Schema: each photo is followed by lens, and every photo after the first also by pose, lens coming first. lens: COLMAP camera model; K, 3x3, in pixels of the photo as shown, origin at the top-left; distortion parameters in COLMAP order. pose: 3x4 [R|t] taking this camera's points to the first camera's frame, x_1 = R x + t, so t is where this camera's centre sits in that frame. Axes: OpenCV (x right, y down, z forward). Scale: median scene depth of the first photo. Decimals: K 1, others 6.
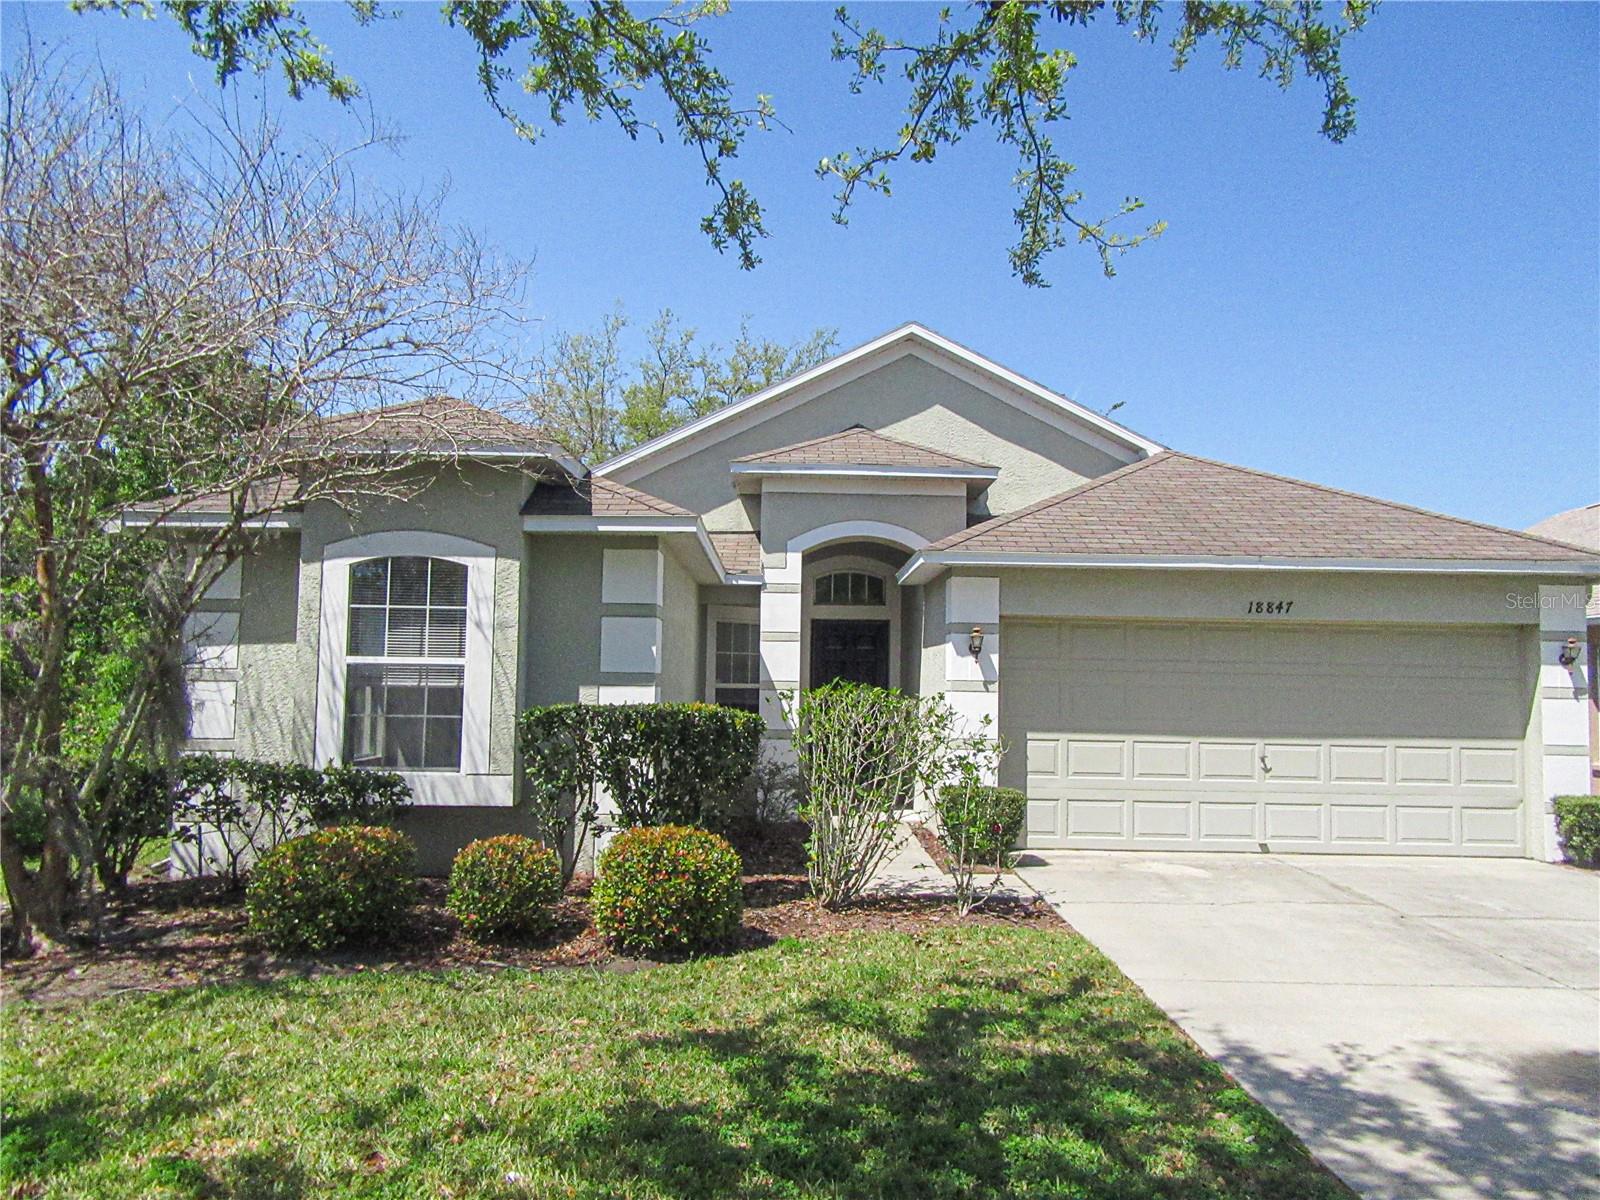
lens RADIAL K [[1189.9, 0, 794.3], [0, 1189.9, 602.4], [0, 0, 1]] dist [0.002602, -0.008567]
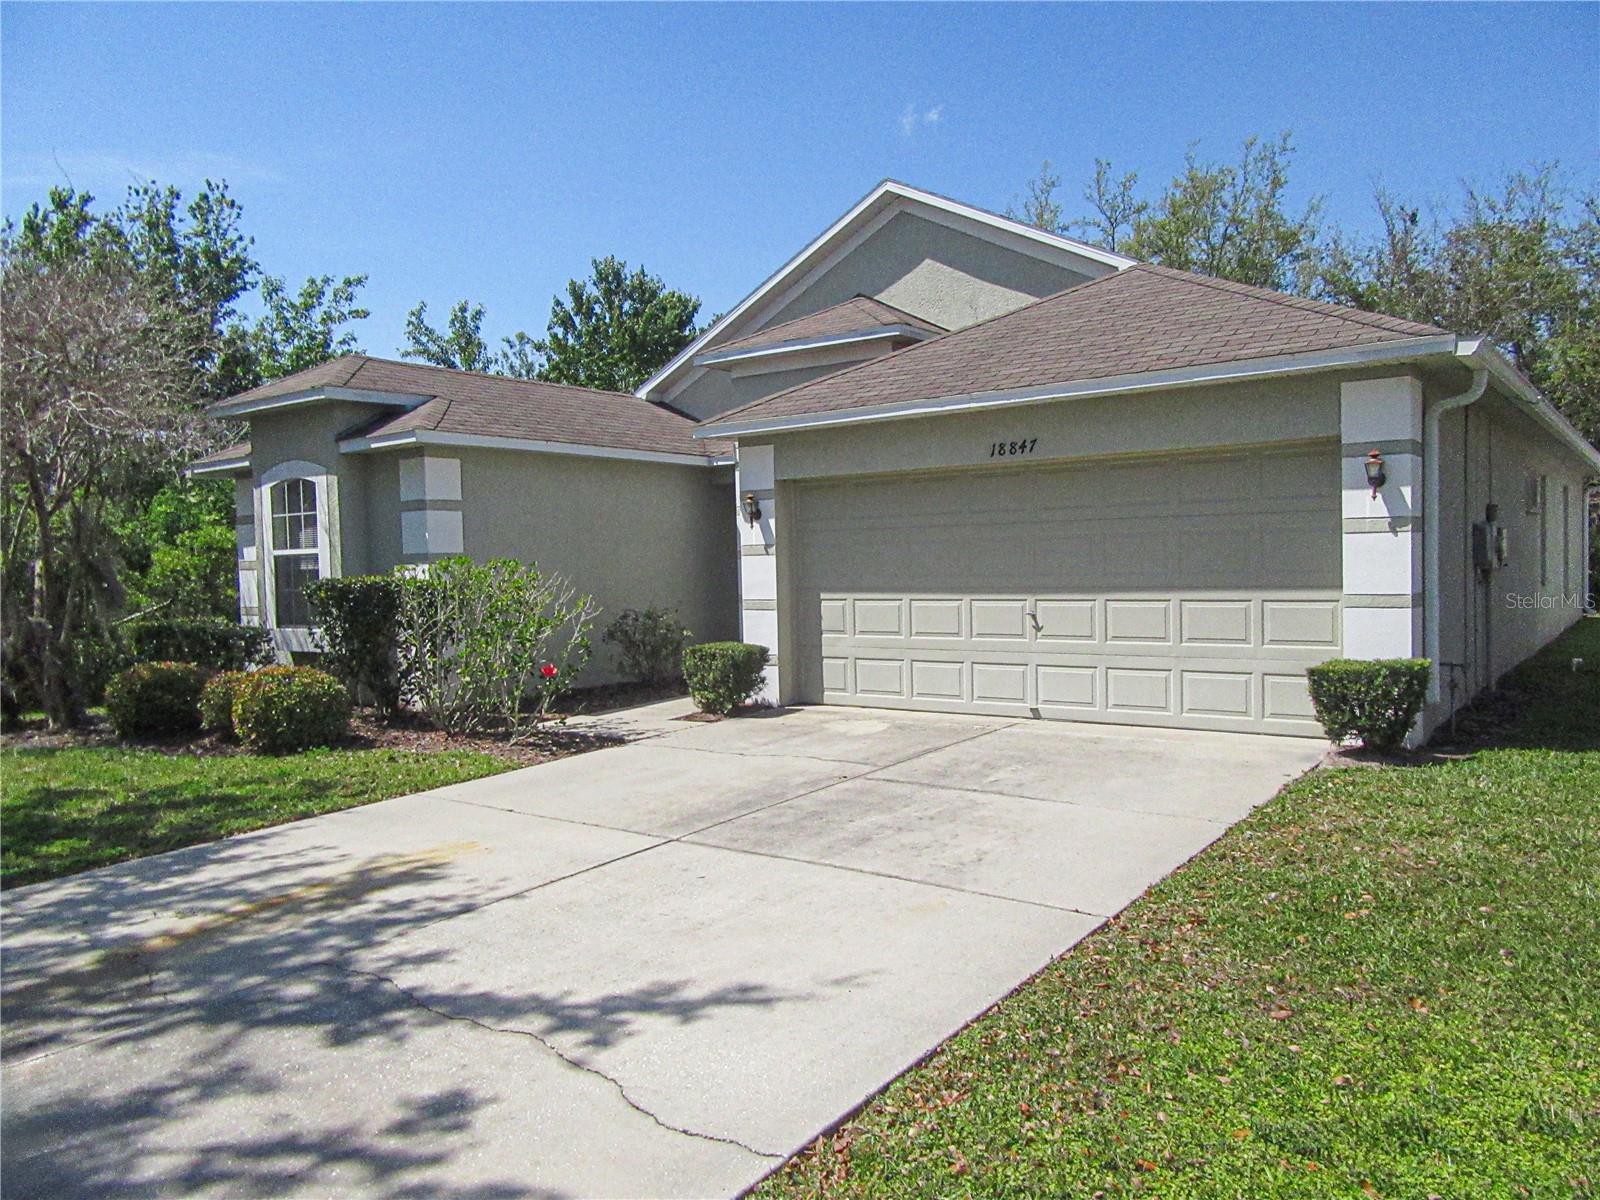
lens RADIAL K [[1189.9, 0, 789.1], [0, 1189.9, 605.9], [0, 0, 1]] dist [0.002602, -0.008567]
pose [[0.788216, -0.014351, -0.615231, 0.812321], [0.080429, 0.993555, 0.079868, 0.037060], [0.610120, -0.112436, 0.784290, 0.181318]]
